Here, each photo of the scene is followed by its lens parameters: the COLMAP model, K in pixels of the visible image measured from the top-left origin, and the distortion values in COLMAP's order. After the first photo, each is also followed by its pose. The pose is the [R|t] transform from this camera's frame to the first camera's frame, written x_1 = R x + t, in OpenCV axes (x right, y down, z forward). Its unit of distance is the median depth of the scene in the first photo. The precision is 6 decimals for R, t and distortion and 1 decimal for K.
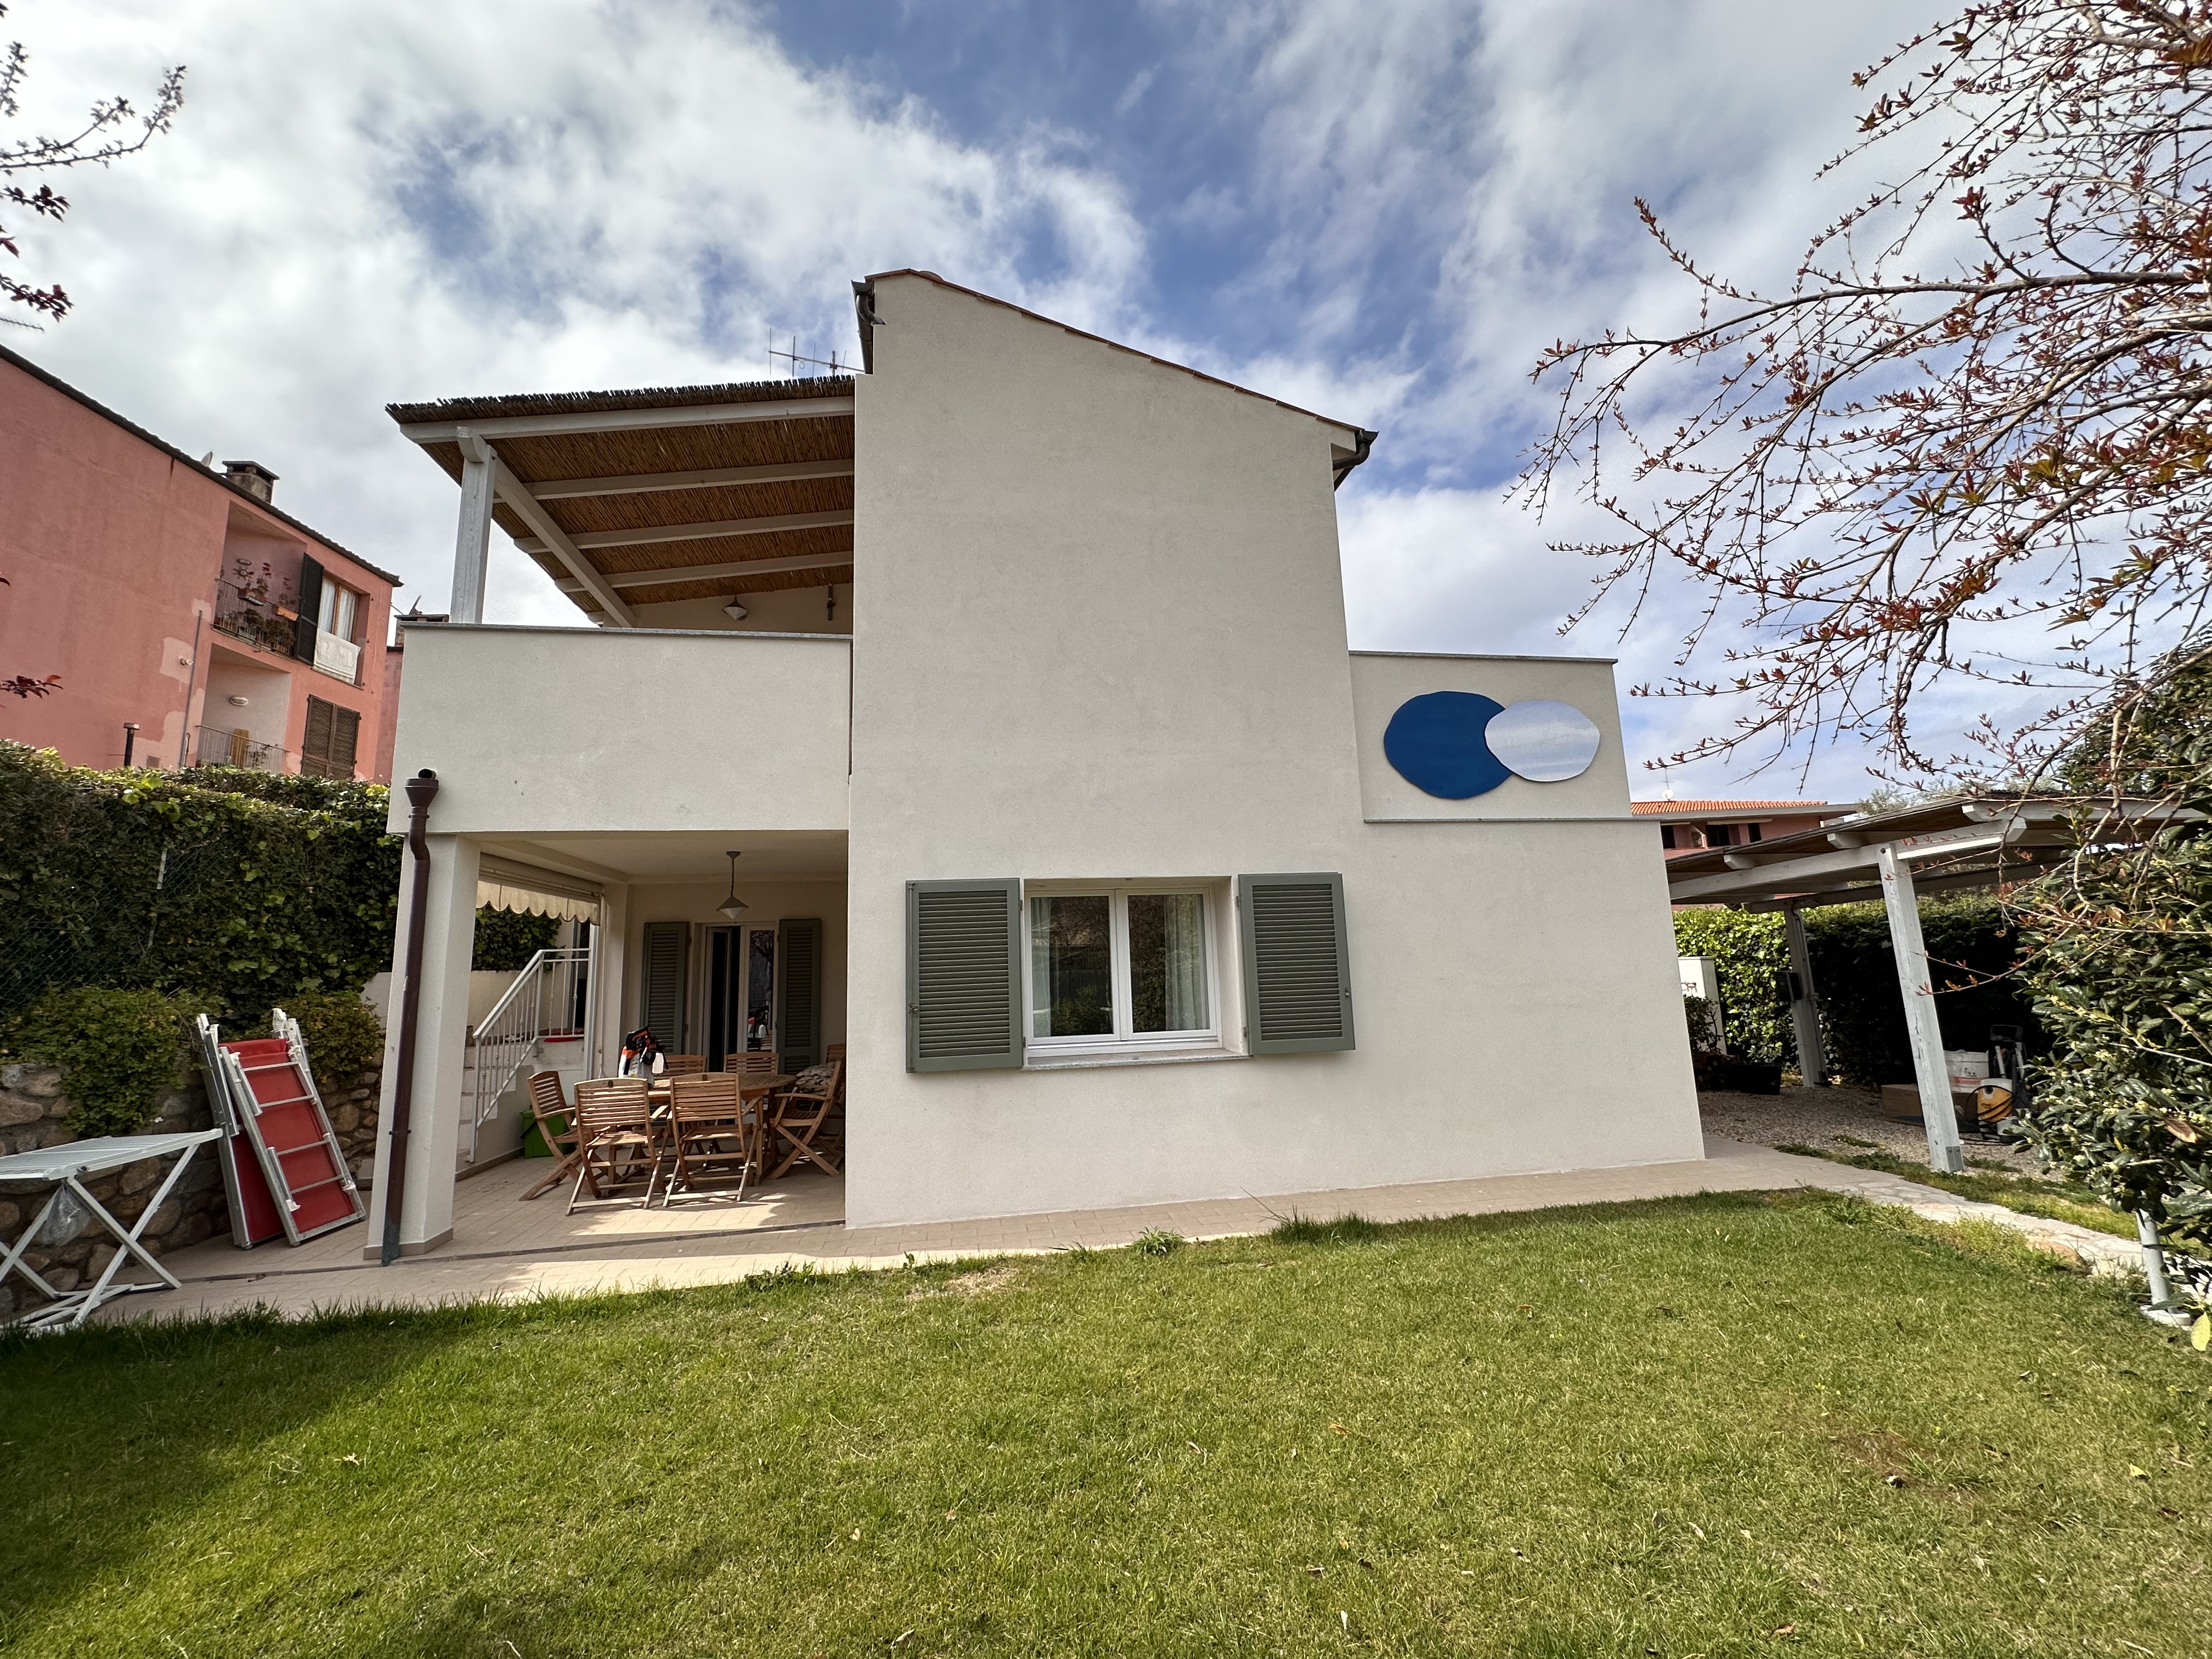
lens RADIAL K [[873.3, 0, 1101.5], [0, 873.3, 826.3], [0, 0, 1]] dist [-0.002531, 0.000254]
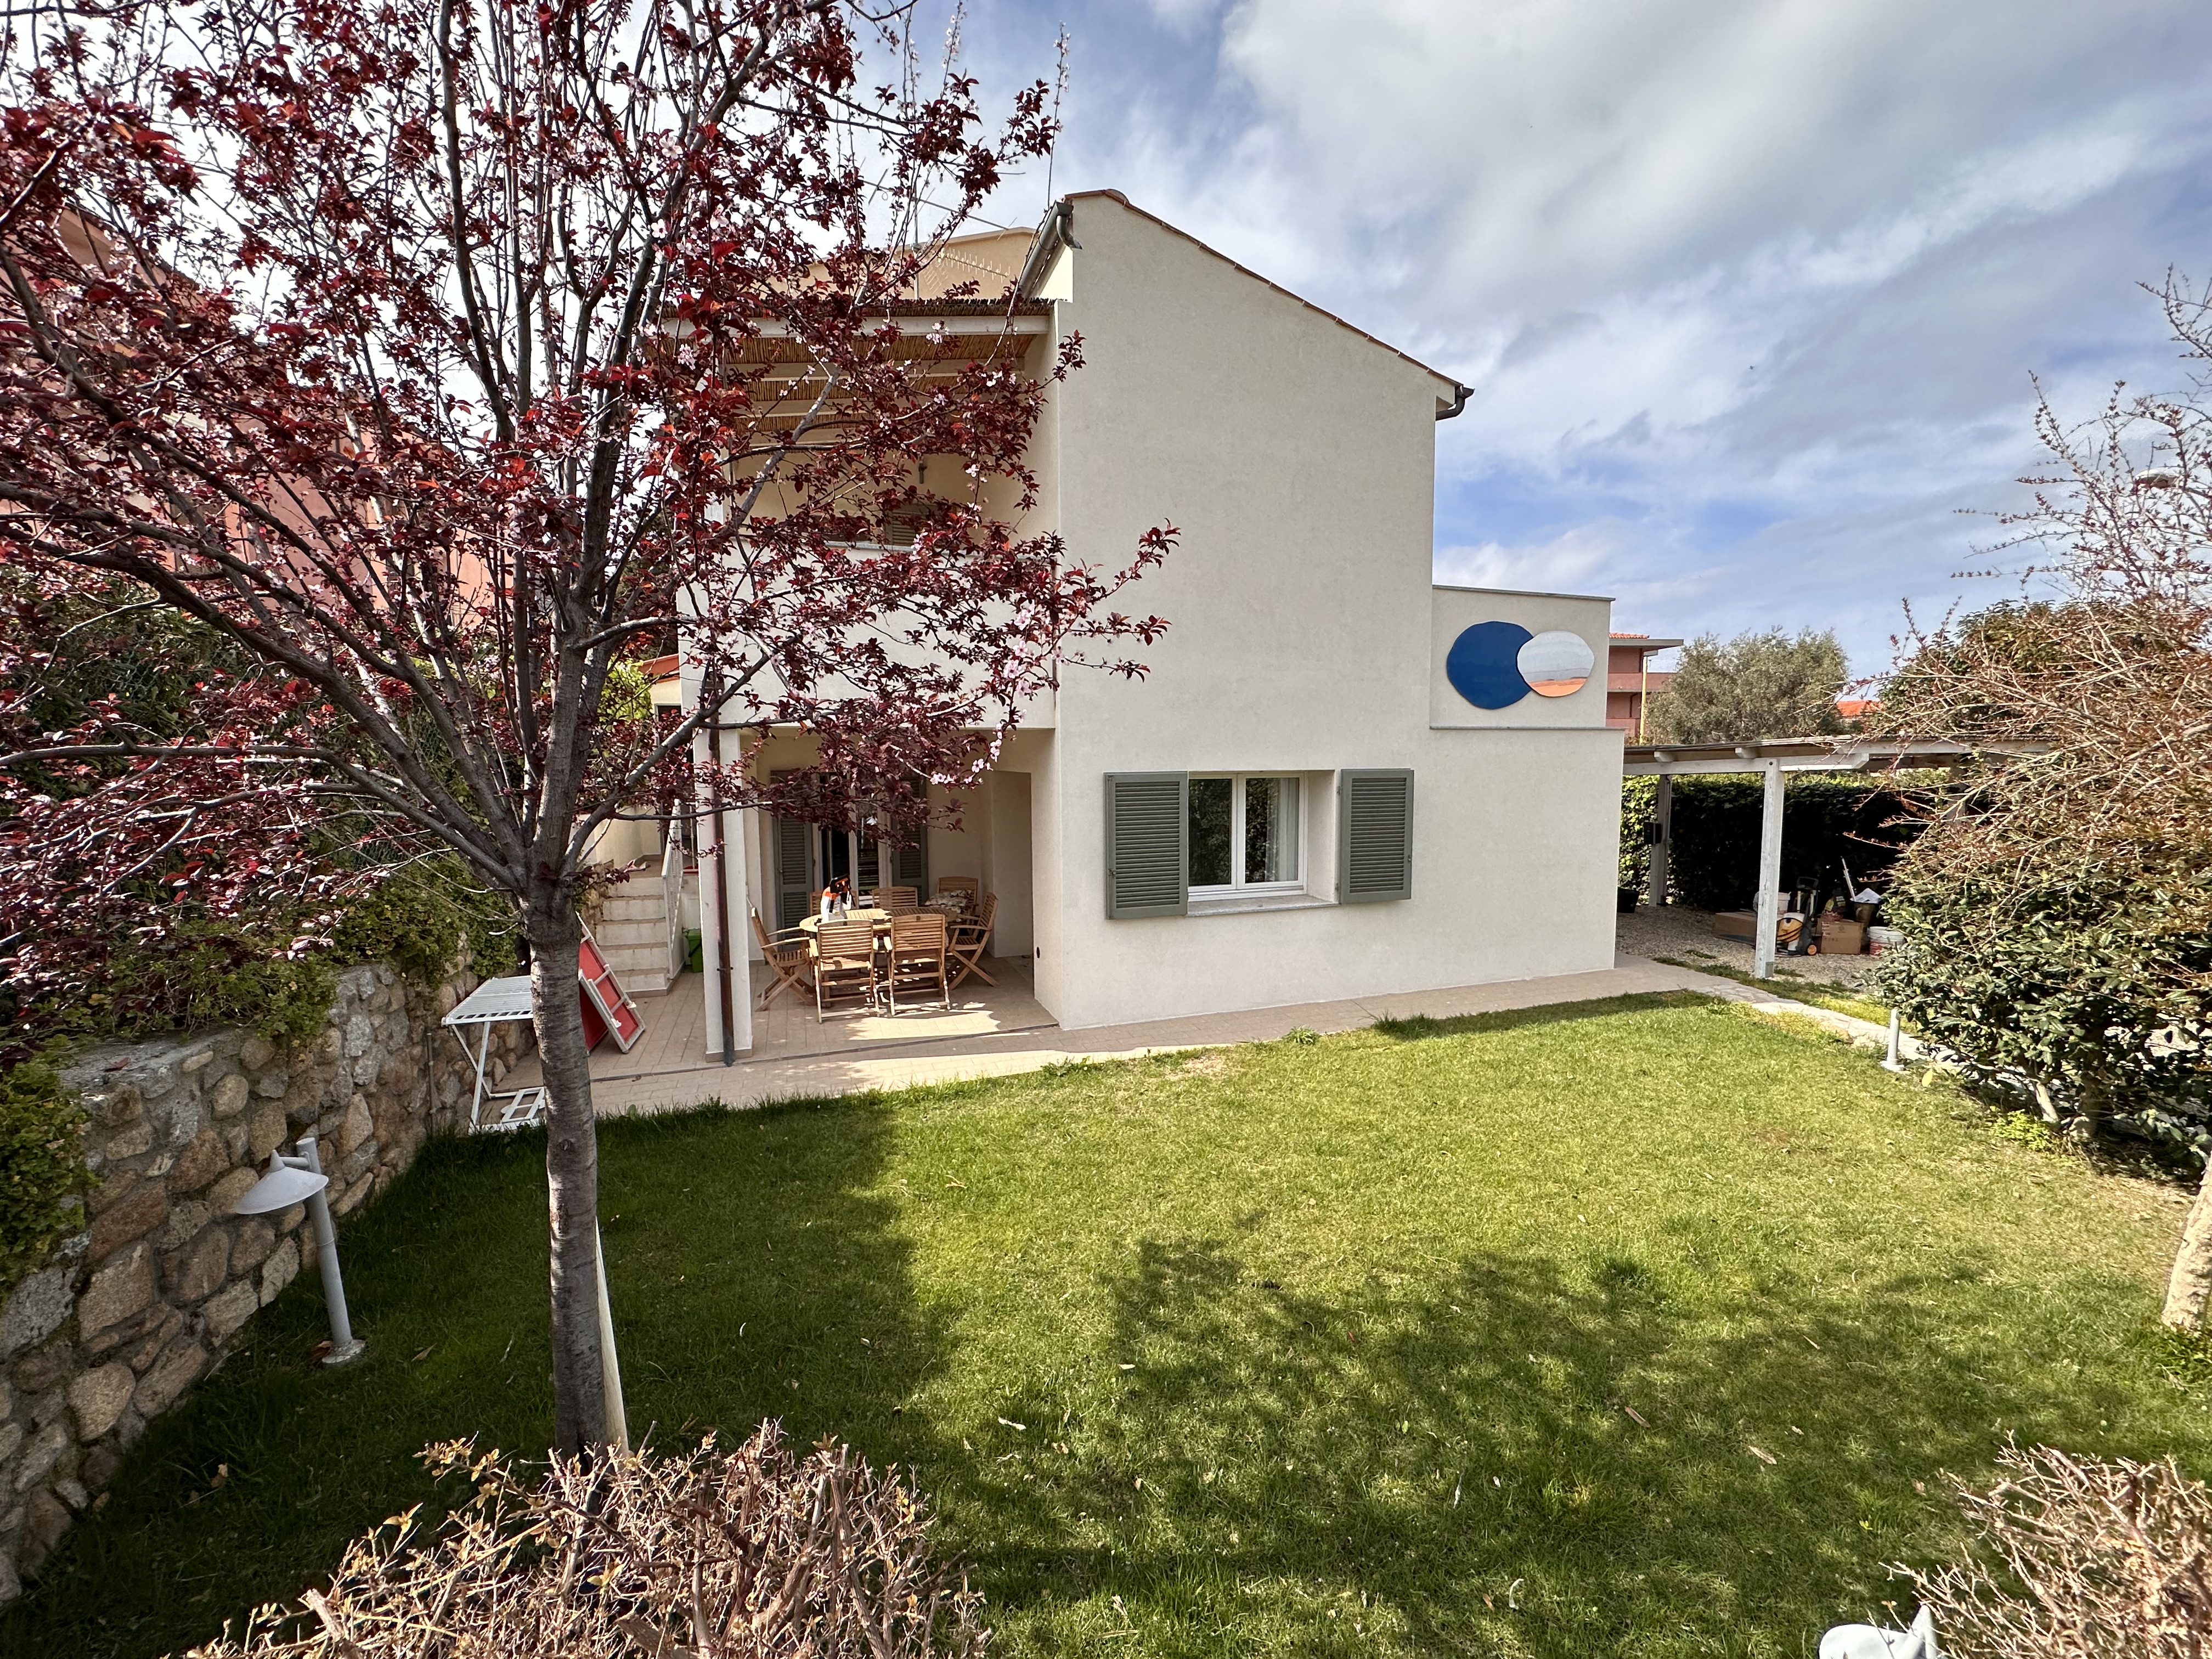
lens RADIAL K [[873.3, 0, 1104.1], [0, 873.3, 823.3], [0, 0, 1]] dist [-0.002531, 0.000254]
pose [[0.985696, 0.016372, 0.167737, -0.412475], [-0.055751, 0.970913, 0.232851, -0.151152], [-0.159046, -0.238872, 0.957938, -0.206705]]
